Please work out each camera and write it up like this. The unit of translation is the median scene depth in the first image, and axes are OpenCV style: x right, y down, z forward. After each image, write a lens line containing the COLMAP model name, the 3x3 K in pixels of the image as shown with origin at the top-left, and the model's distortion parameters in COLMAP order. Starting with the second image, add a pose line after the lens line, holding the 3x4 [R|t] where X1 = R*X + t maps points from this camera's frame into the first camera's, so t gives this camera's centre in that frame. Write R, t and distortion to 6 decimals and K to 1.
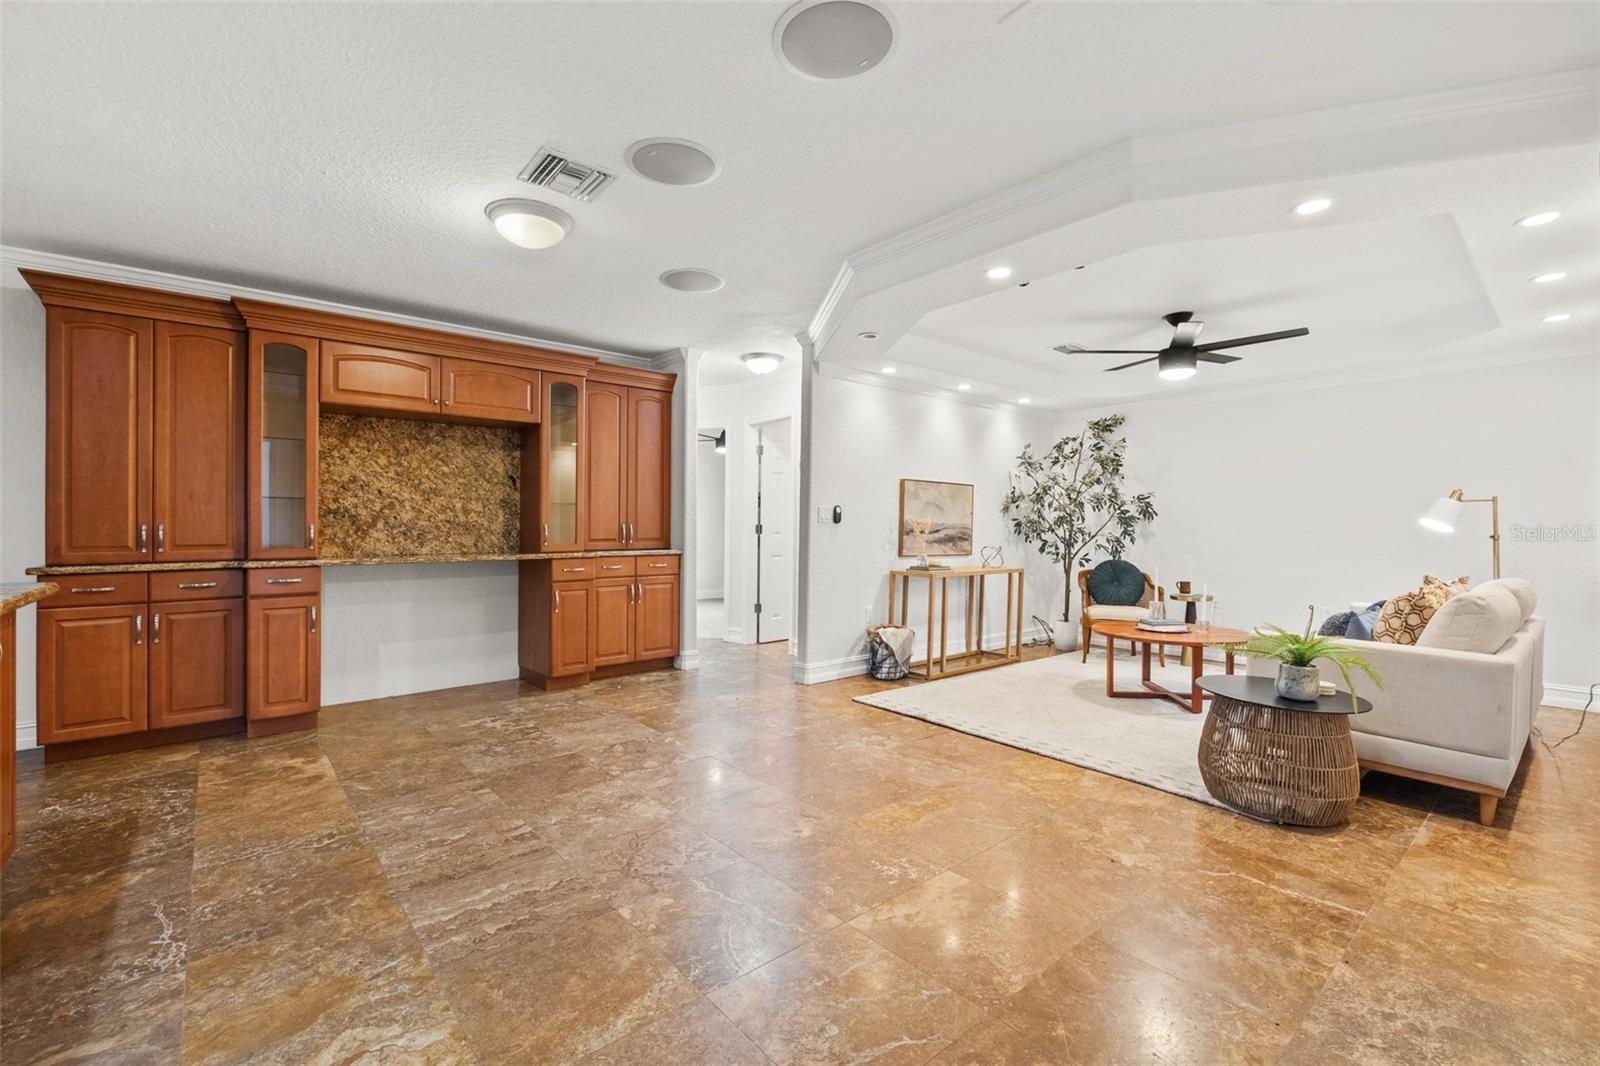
lens RADIAL K [[686.5, 0, 792.8], [0, 686.5, 536.3], [0, 0, 1]] dist [0.005274, -0.000488]
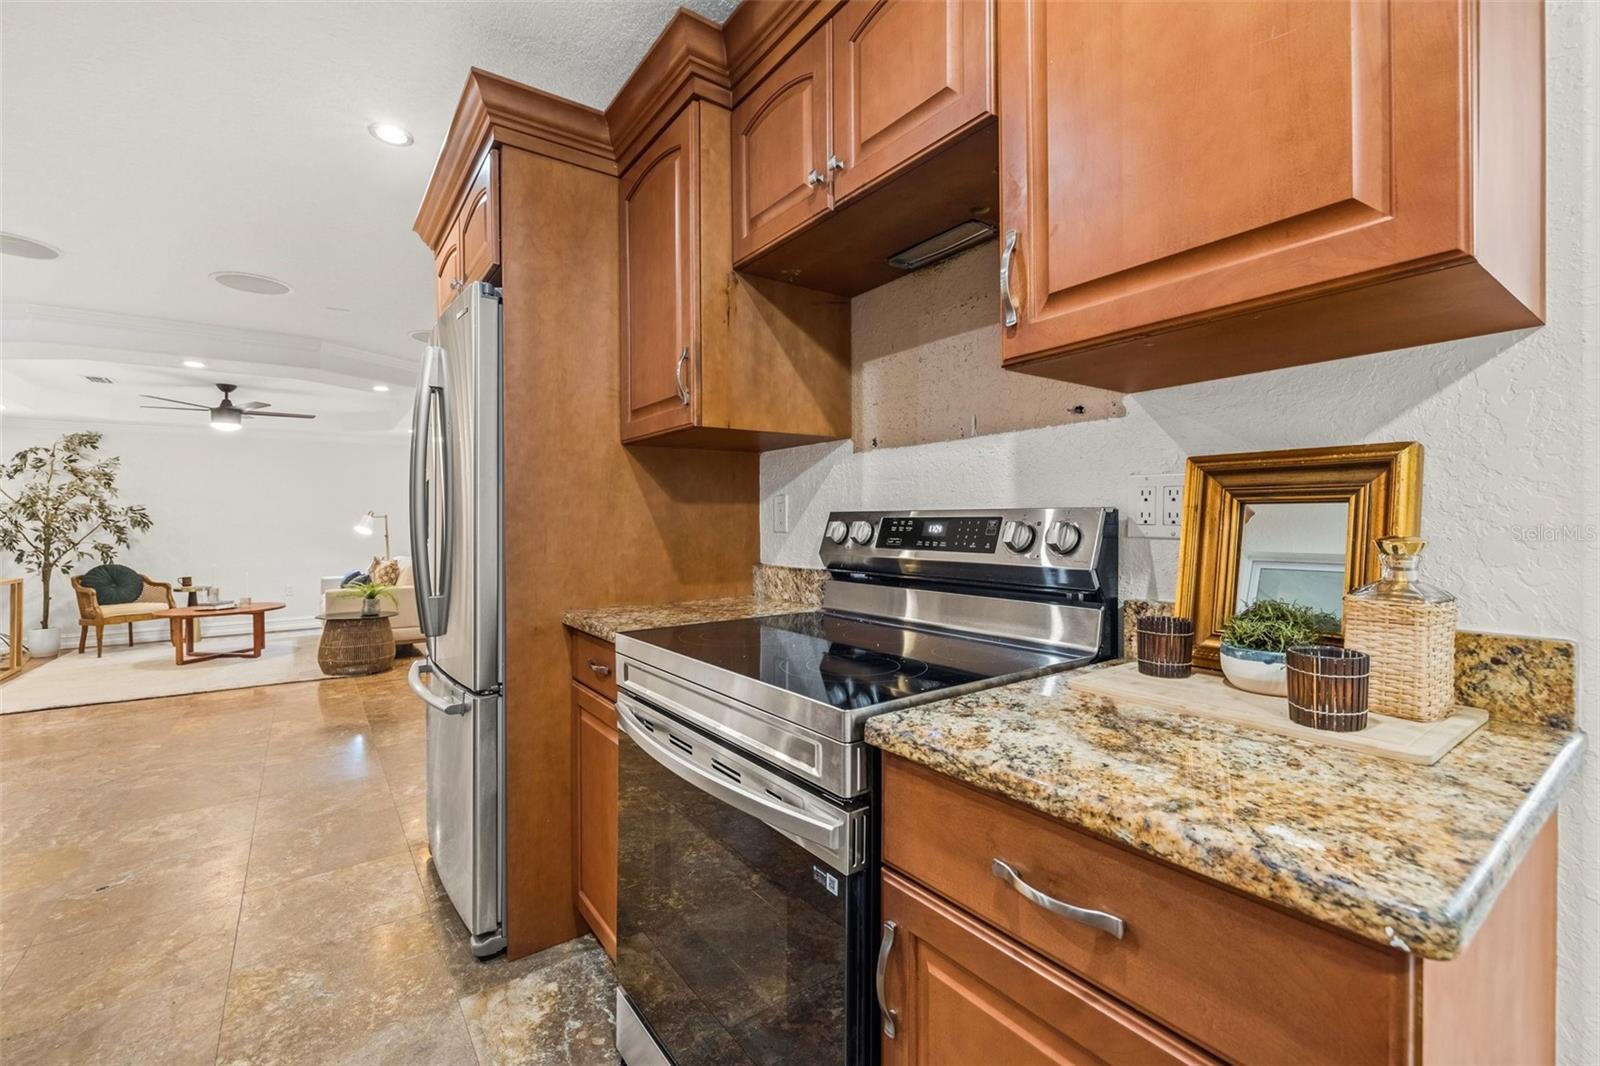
lens RADIAL K [[686.5, 0, 786.4], [0, 686.5, 523.8], [0, 0, 1]] dist [0.005274, -0.000488]
pose [[0.095486, -0.004041, 0.995423, -0.594733], [0.025770, 0.999667, 0.001586, -0.005743], [-0.995097, 0.025500, 0.095558, -0.224042]]
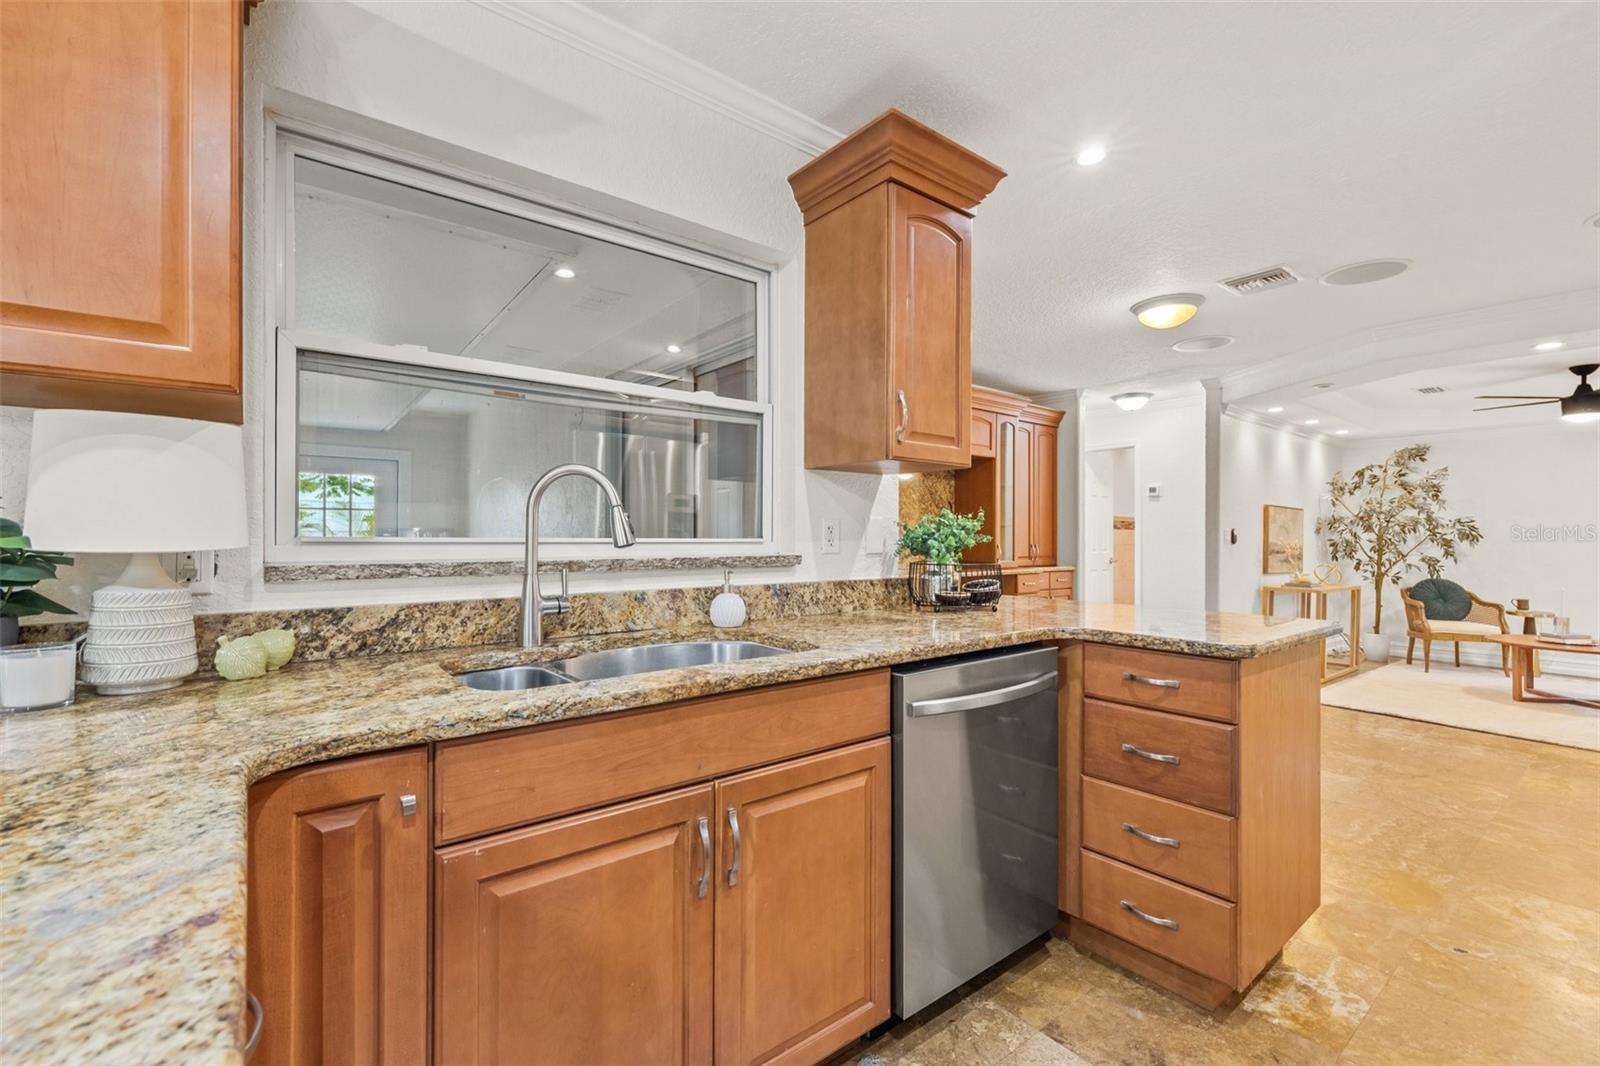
lens RADIAL K [[686.5, 0, 785.4], [0, 686.5, 531.9], [0, 0, 1]] dist [0.005274, -0.000488]
pose [[0.998912, 0.006664, -0.046162, -0.565163], [-0.007656, 0.999743, -0.021341, -0.008682], [0.046008, 0.021672, 0.998706, -0.157894]]
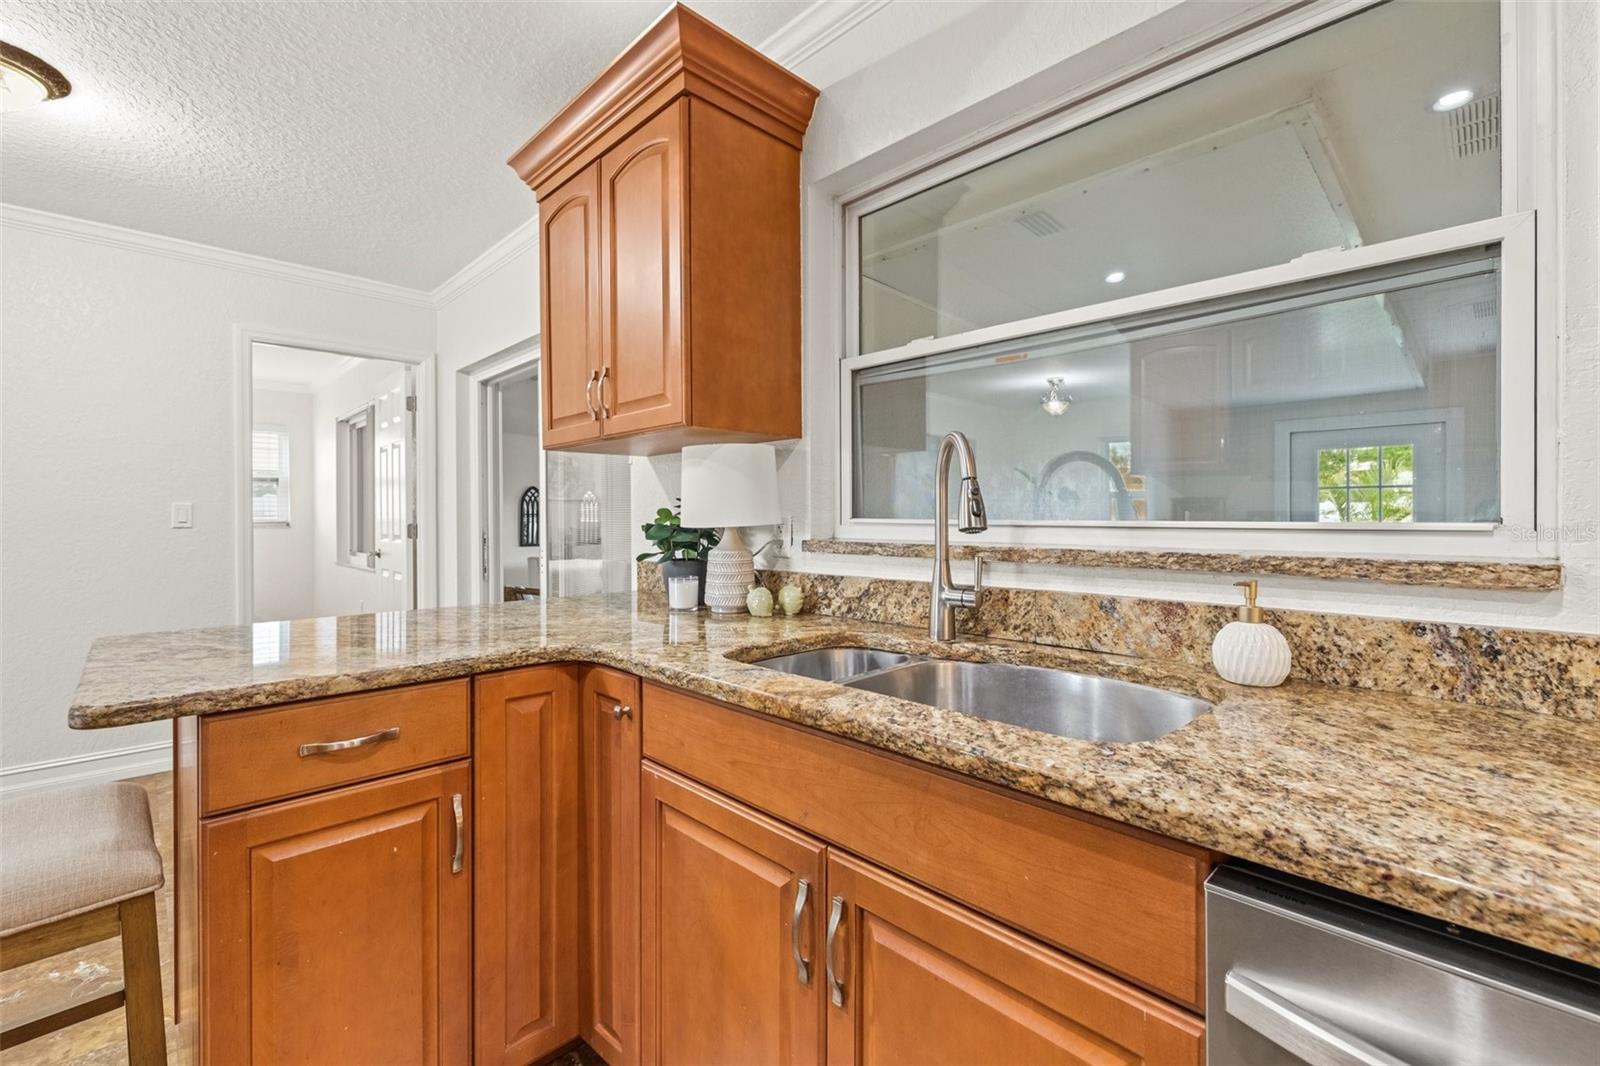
lens RADIAL K [[686.5, 0, 795.7], [0, 686.5, 517.8], [0, 0, 1]] dist [0.005274, -0.000488]
pose [[0.063958, 0.006747, -0.997930, -0.433928], [-0.012175, 0.999908, 0.005980, -0.012770], [0.997878, 0.011767, 0.064035, 0.043969]]
